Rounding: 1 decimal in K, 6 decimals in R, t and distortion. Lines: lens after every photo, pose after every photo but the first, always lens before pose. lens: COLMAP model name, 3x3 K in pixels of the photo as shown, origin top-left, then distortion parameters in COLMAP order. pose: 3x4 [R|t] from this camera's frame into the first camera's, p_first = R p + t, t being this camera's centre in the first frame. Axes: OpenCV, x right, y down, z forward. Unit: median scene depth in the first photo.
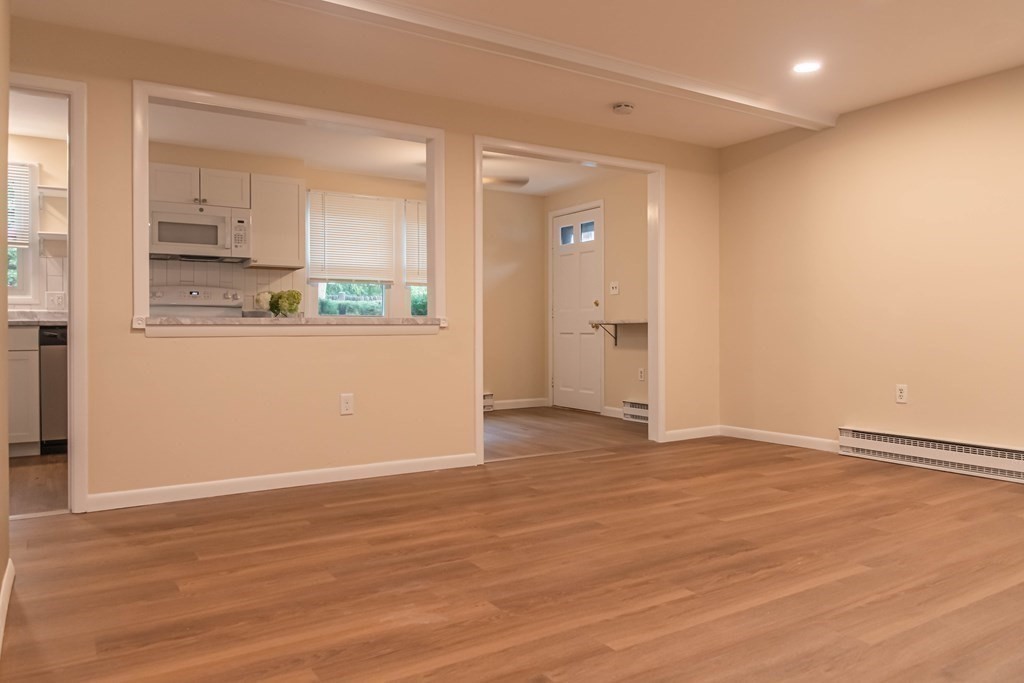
lens RADIAL K [[700.5, 0, 512.0], [0, 700.5, 341.5], [0, 0, 1]] dist [-0.004562, -0.002554]
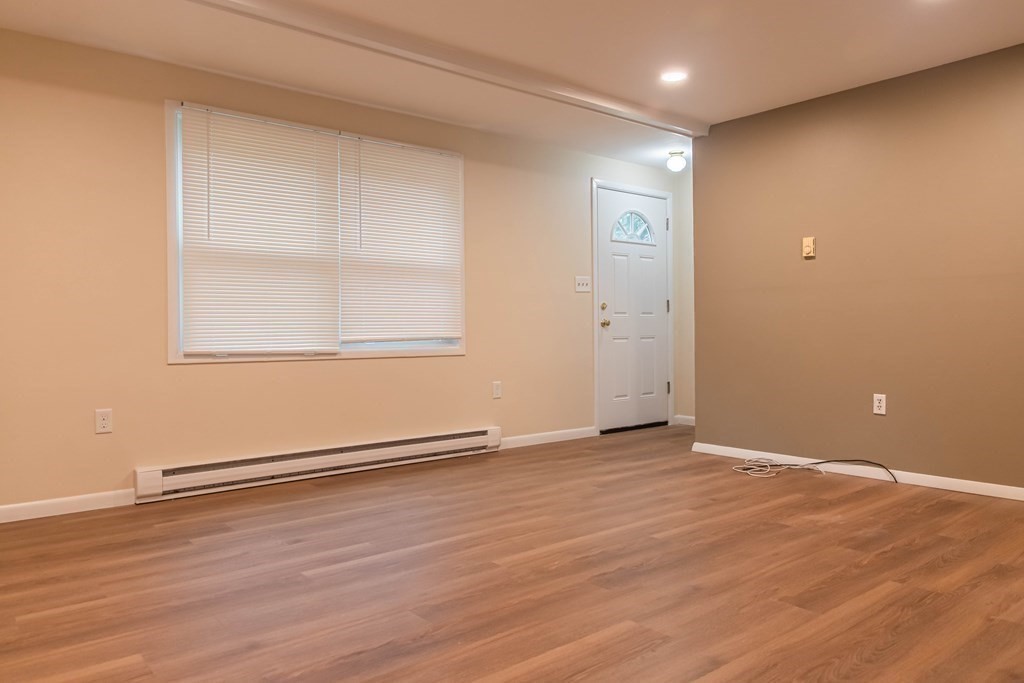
lens RADIAL K [[700.5, 0, 512.0], [0, 700.5, 341.5], [0, 0, 1]] dist [-0.004562, -0.002554]
pose [[-0.991174, 0.012459, -0.131979, 0.611376], [0.008362, 0.999467, 0.031553, -0.038312], [0.132302, 0.030171, -0.990750, 2.010253]]
